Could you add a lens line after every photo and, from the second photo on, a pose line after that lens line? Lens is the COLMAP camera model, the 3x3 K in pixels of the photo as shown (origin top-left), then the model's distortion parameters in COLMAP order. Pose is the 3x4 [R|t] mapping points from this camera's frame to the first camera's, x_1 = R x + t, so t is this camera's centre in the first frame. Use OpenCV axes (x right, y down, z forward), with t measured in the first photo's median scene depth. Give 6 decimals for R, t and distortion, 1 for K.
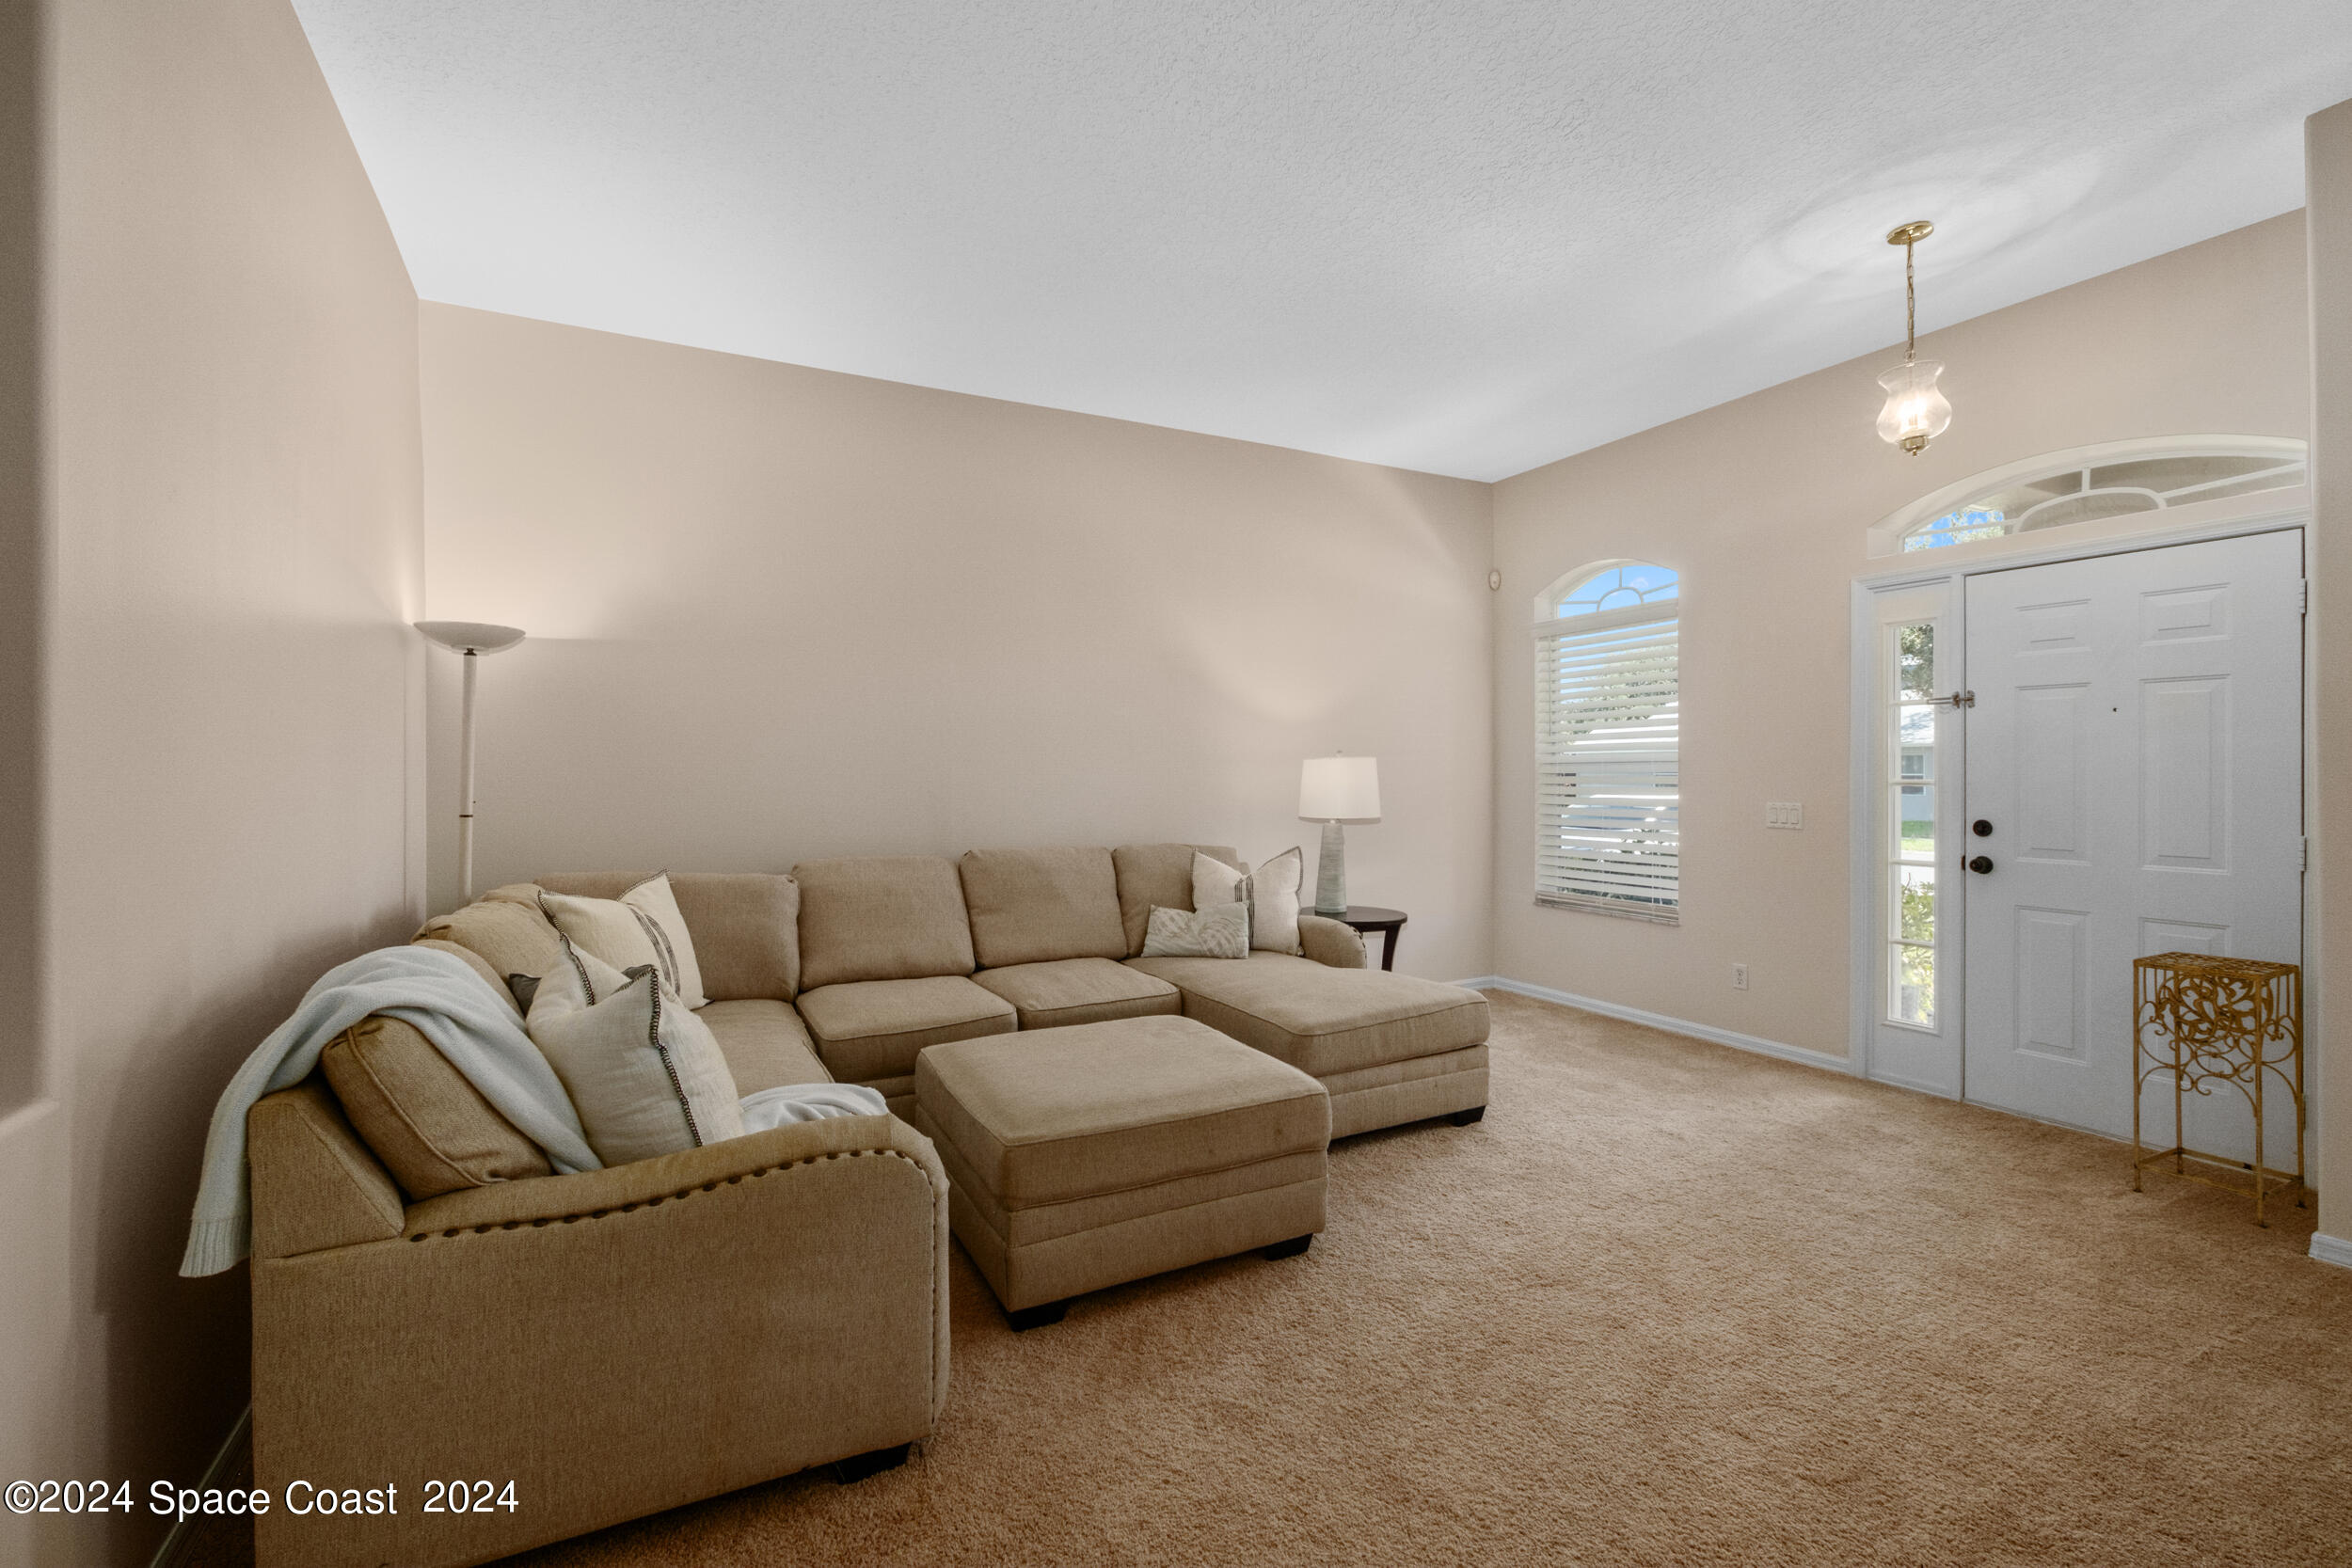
lens RADIAL K [[1016.7, 0, 1177.8], [0, 1016.7, 765.9], [0, 0, 1]] dist [-0.003027, -0.000098]
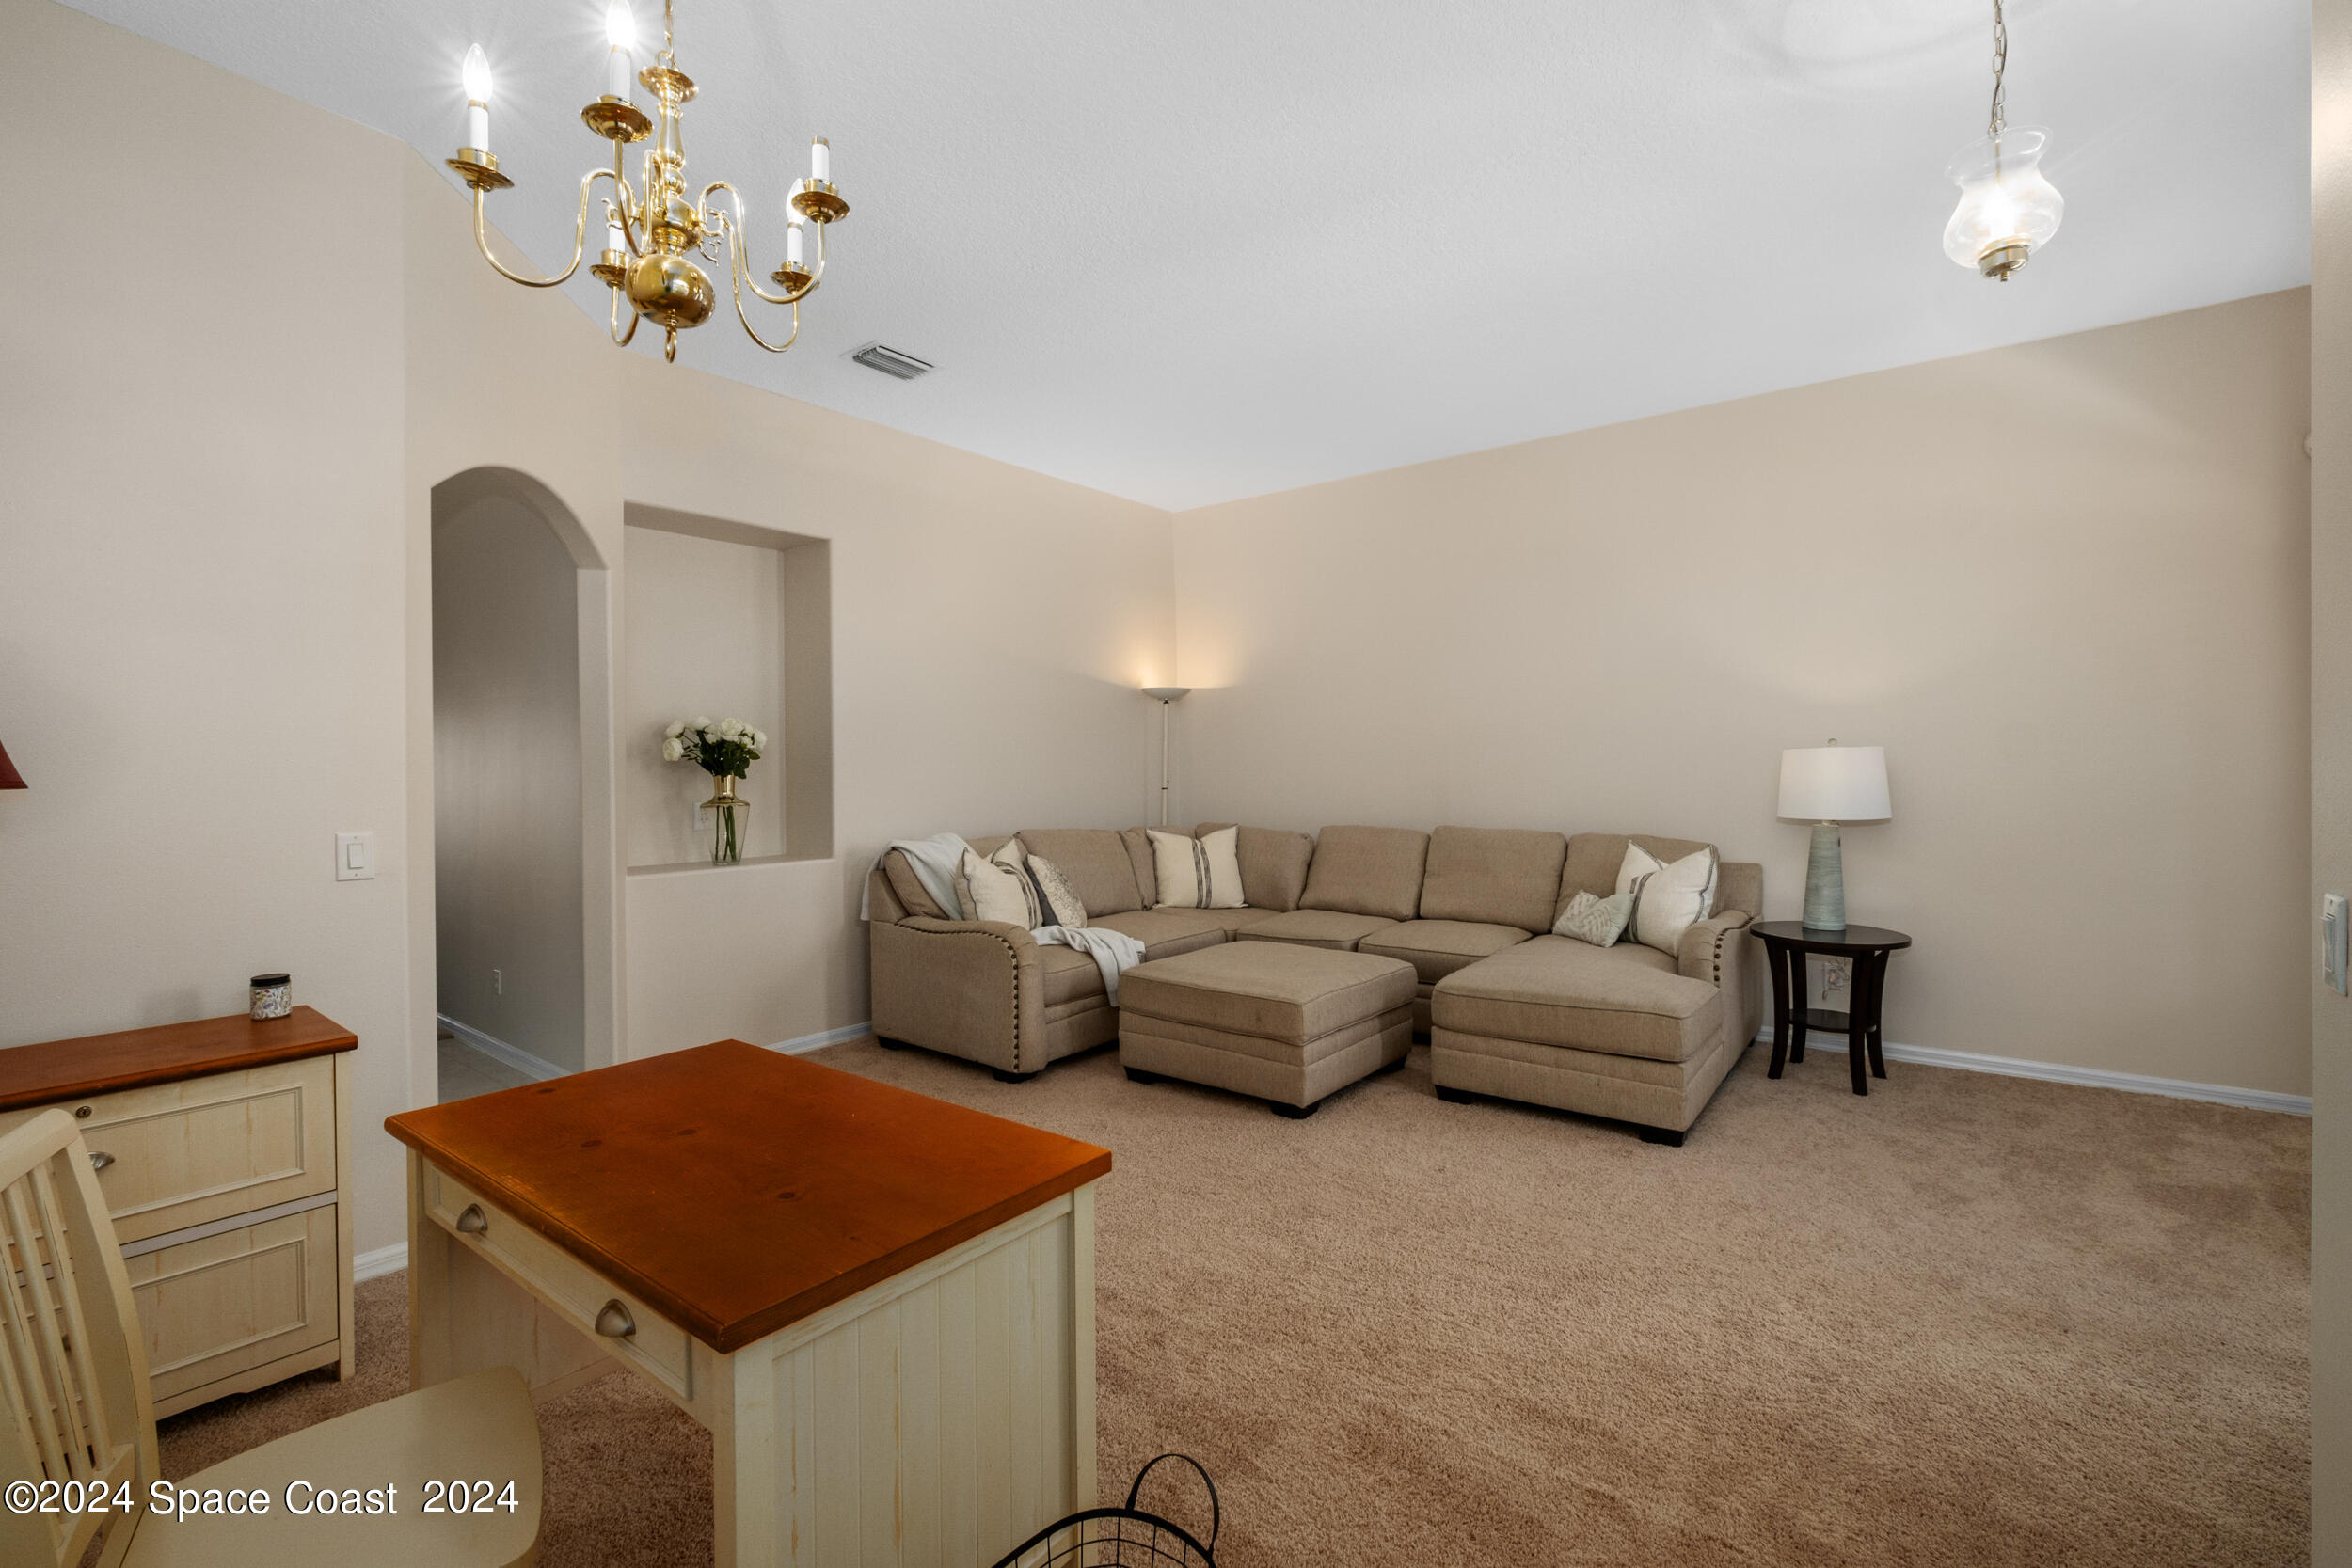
lens RADIAL K [[1030.4, 0, 1171.1], [0, 1030.4, 772.8], [0, 0, 1]] dist [-0.000292, 0.000019]
pose [[0.409310, 0.007701, -0.912363, 1.056982], [0.007783, 0.999899, 0.011932, -0.002887], [0.912362, -0.011985, 0.409208, 0.231940]]
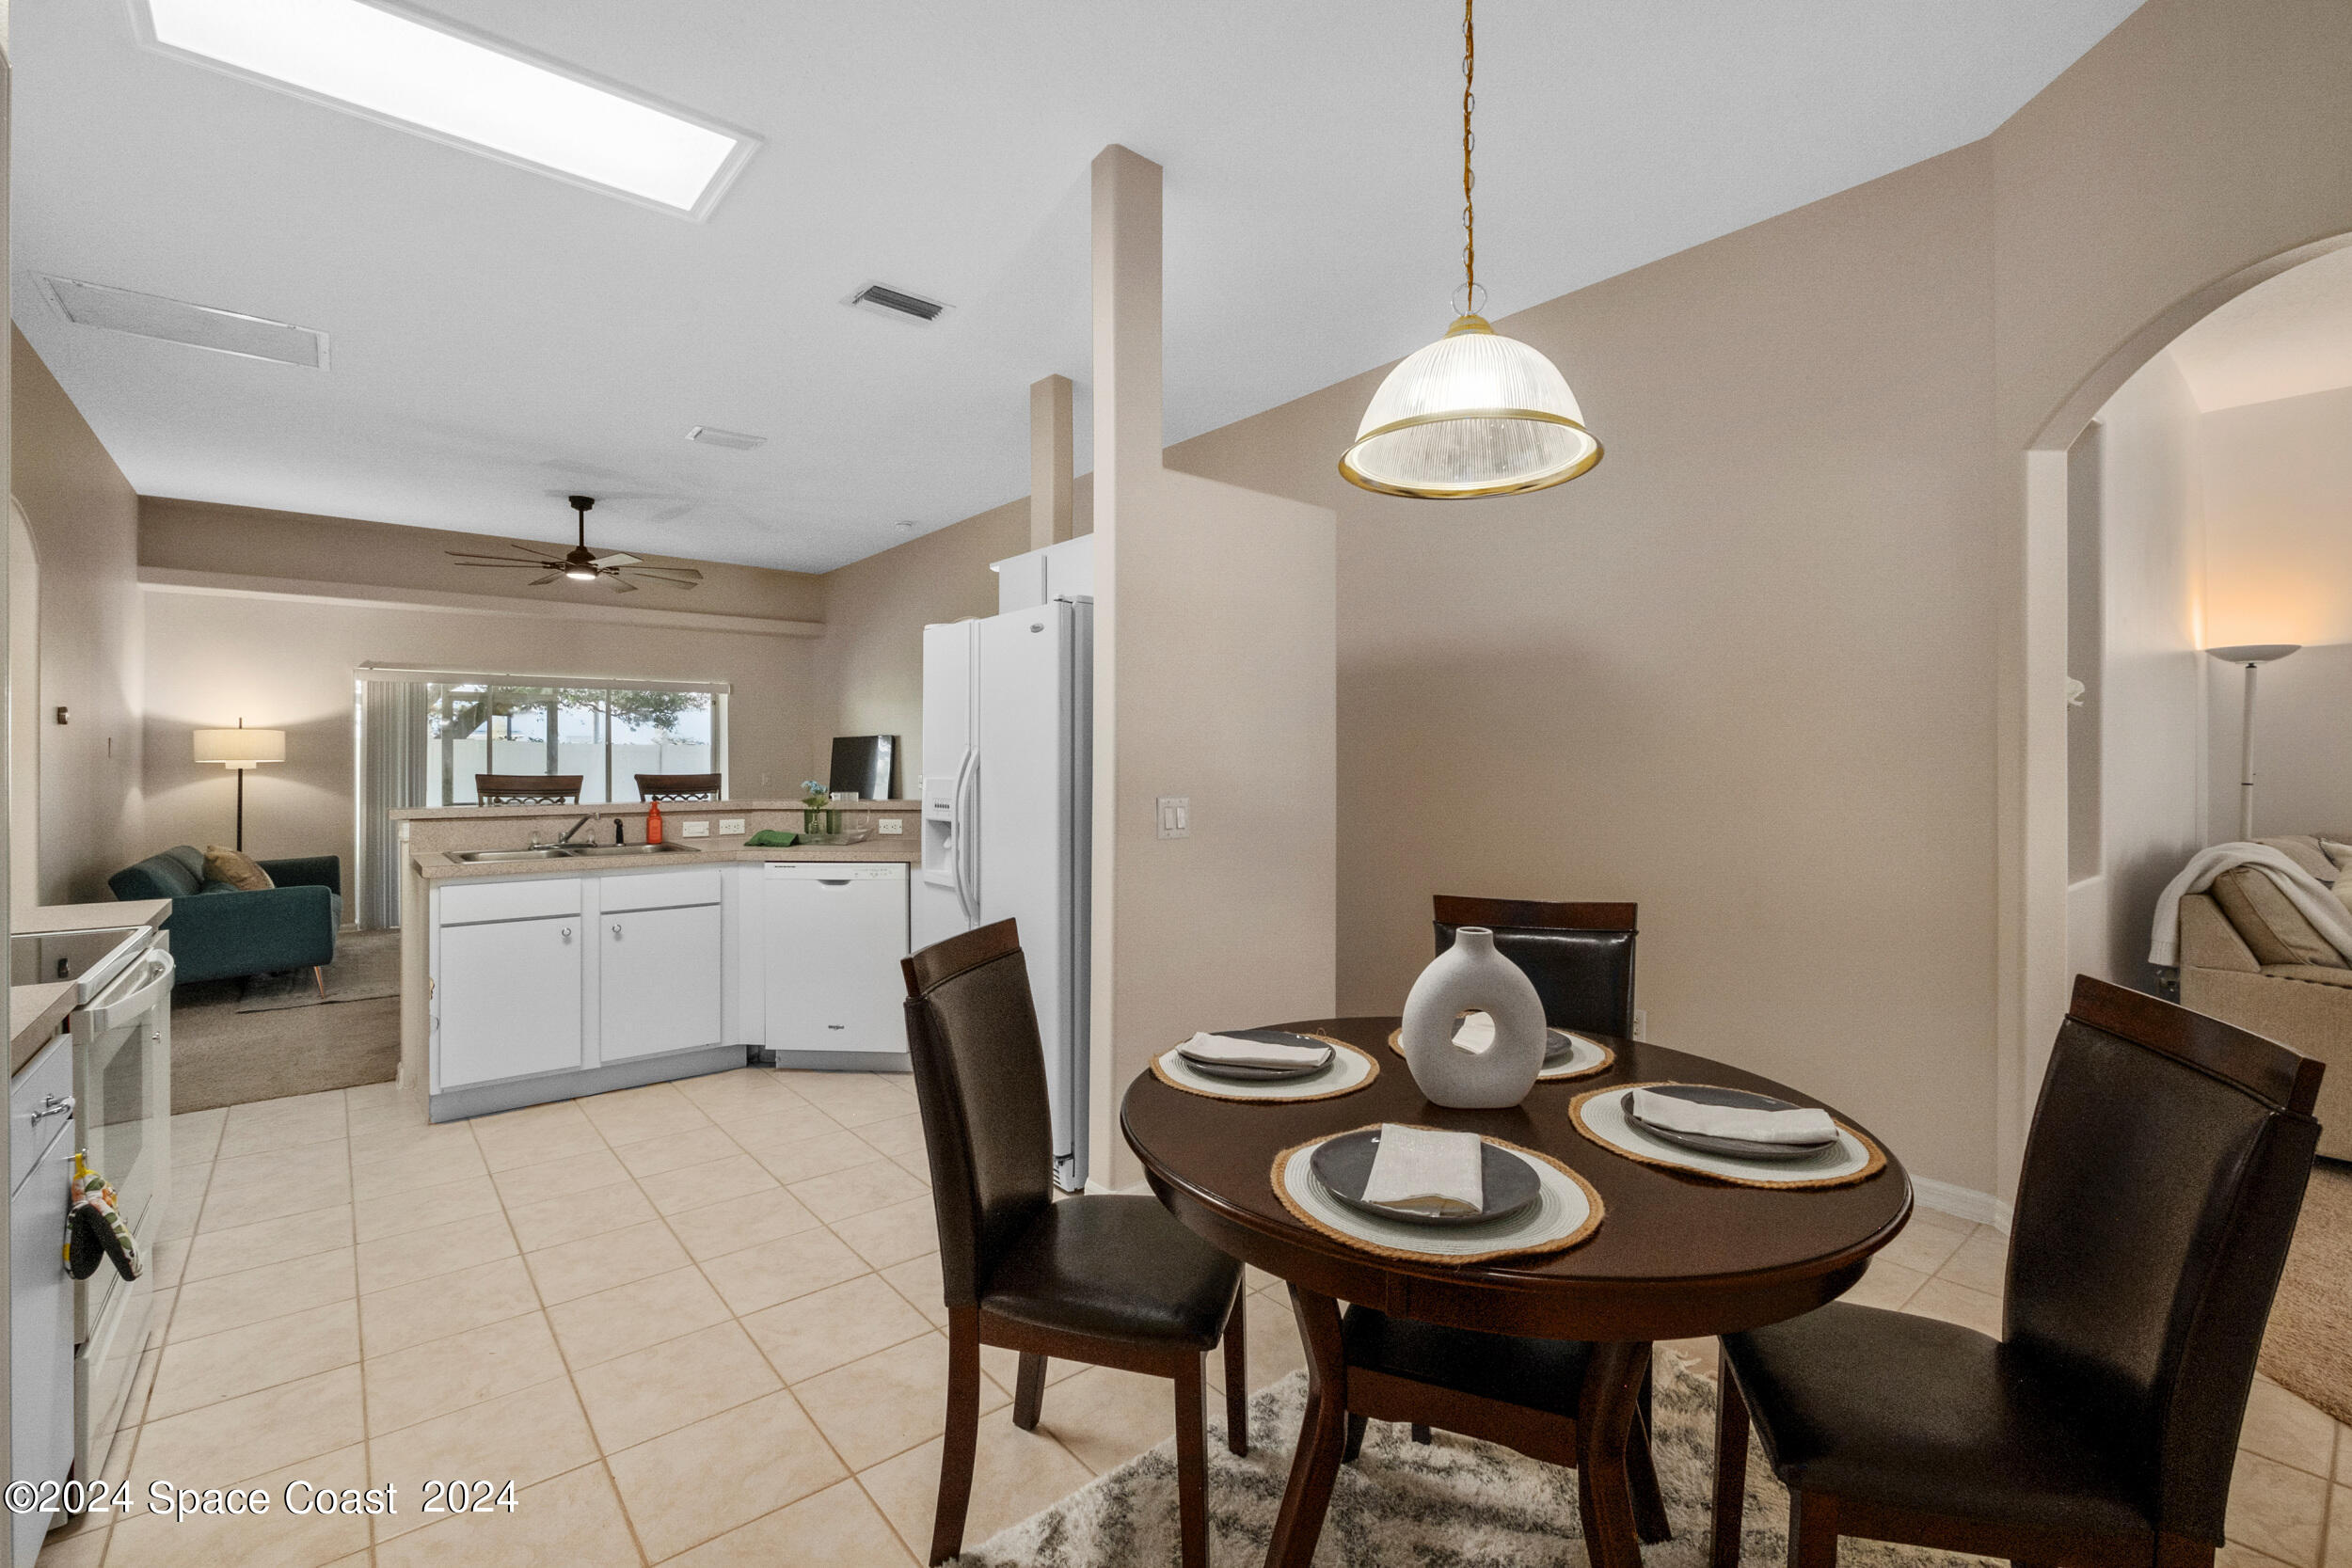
lens RADIAL K [[1030.4, 0, 1171.1], [0, 1030.4, 772.8], [0, 0, 1]] dist [-0.000292, 0.000019]
pose [[0.201629, 0.011712, -0.979392, 0.376960], [0.002705, 0.999918, 0.012514, 0.012119], [0.979458, -0.005173, 0.201581, -0.718431]]
